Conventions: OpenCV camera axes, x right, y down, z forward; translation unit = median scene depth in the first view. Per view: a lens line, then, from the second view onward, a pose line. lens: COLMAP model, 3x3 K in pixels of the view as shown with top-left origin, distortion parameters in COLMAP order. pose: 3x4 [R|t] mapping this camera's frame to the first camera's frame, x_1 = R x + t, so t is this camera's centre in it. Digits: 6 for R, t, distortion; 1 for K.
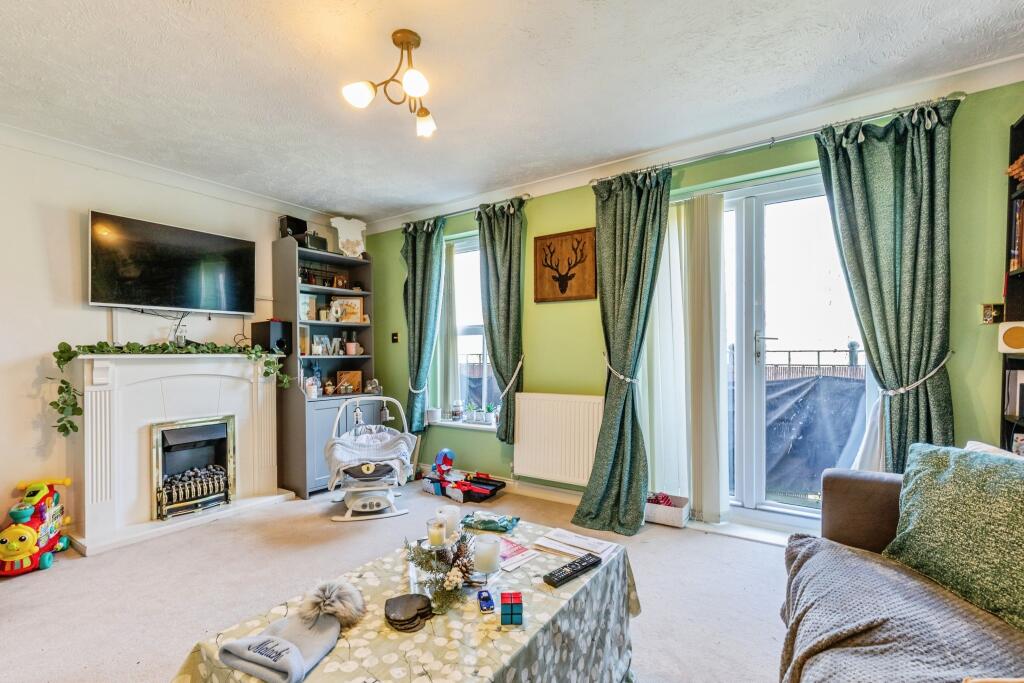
lens RADIAL K [[452.6, 0, 513.1], [0, 452.6, 357.5], [0, 0, 1]] dist [-0.000272, -0.000392]
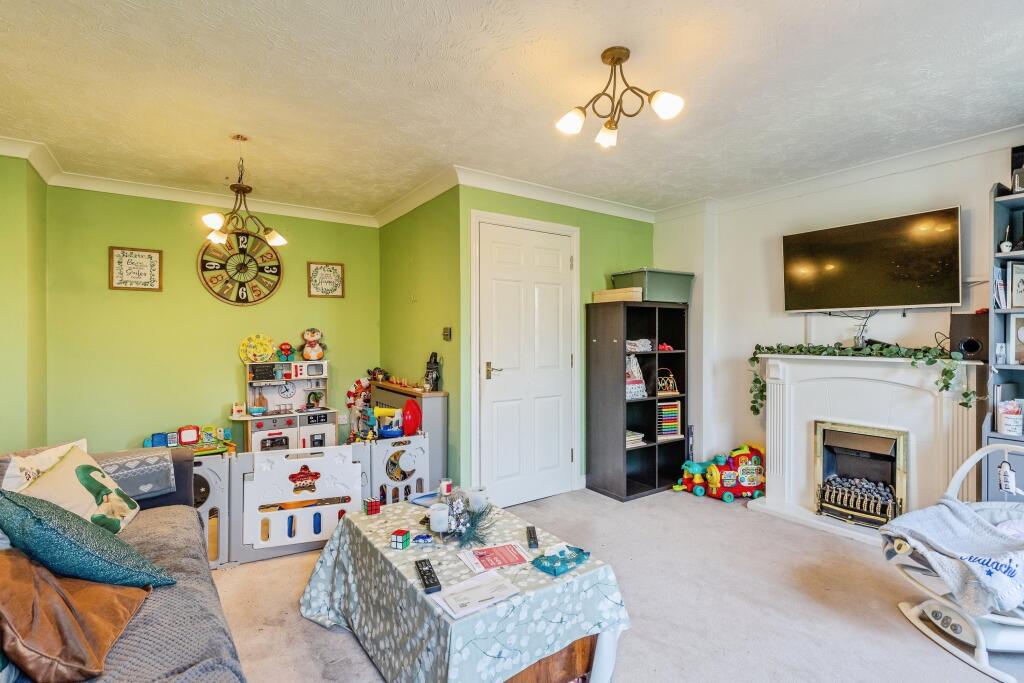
lens RADIAL K [[484.0, 0, 511.4], [0, 484.0, 337.1], [0, 0, 1]] dist [0.024535, 0.000083]
pose [[-0.349257, 0.006135, -0.937007, 0.634771], [-0.005281, 0.999950, 0.008516, -0.066499], [0.937012, 0.007922, -0.349207, 0.865652]]
